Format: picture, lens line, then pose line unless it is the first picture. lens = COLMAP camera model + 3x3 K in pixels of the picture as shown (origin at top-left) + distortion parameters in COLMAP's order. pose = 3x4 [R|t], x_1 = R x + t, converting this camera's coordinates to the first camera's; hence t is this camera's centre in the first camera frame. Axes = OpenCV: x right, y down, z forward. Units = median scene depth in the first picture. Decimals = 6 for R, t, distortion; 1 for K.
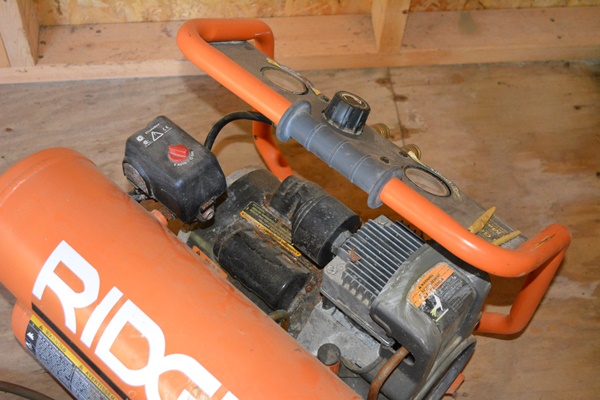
lens RADIAL K [[894.7, 0, 300.0], [0, 894.7, 200.0], [0, 0, 1]] dist [-0.018725, 0.013663]
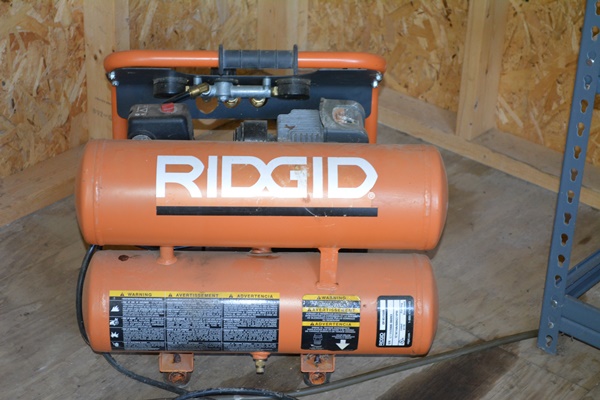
lens RADIAL K [[1341.8, 0, 300.0], [0, 1341.8, 200.0], [0, 0, 1]] dist [0.006895, 0.230801]
pose [[0.722781, -0.360508, 0.589595, -1.326483], [0.574549, 0.787567, -0.222779, 0.680423], [-0.384032, 0.499772, 0.776368, -0.736483]]
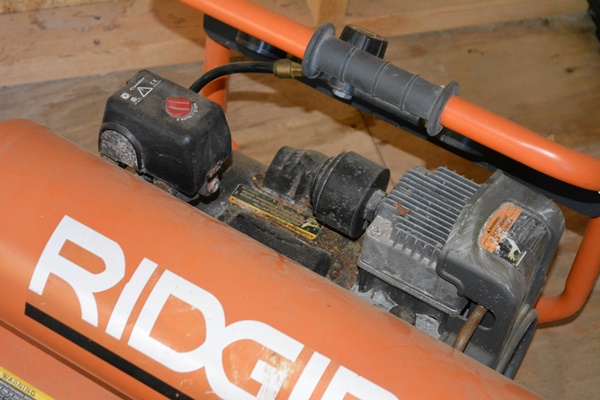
lens RADIAL K [[1341.8, 0, 300.0], [0, 1341.8, 200.0], [0, 0, 1]] dist [0.006895, 0.230801]
pose [[0.977230, -0.110495, 0.181144, -0.252887], [0.130656, 0.986020, -0.103405, 0.168287], [-0.167186, 0.124718, 0.978005, -0.196931]]
